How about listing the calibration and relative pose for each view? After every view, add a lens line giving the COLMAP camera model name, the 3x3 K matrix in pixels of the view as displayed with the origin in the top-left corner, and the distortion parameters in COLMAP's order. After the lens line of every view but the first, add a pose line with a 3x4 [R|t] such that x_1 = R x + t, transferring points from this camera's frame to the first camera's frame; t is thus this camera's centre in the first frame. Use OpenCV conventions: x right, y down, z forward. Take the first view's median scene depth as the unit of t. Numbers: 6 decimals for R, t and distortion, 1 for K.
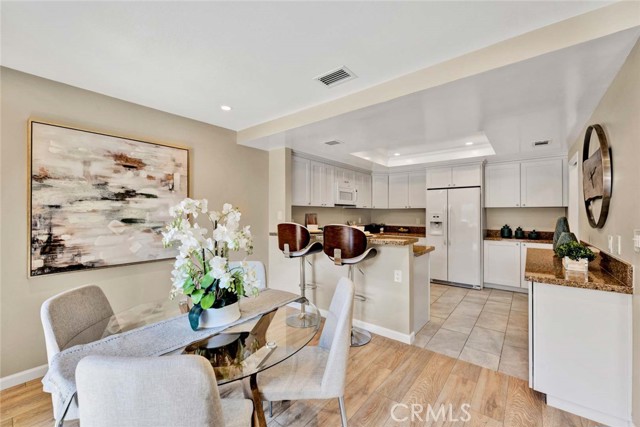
lens RADIAL K [[274.4, 0, 349.9], [0, 274.4, 211.6], [0, 0, 1]] dist [-0.002215, -0.001193]
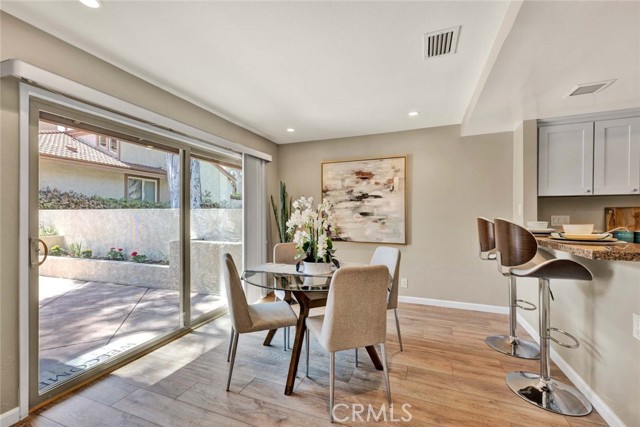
lens RADIAL K [[274.4, 0, 298.3], [0, 274.4, 216.3], [0, 0, 1]] dist [-0.002215, -0.001193]
pose [[0.175475, 0.003888, -0.984476, 0.506435], [0.008440, 0.999950, 0.005453, 0.028441], [0.984448, -0.009266, 0.175433, 0.304306]]
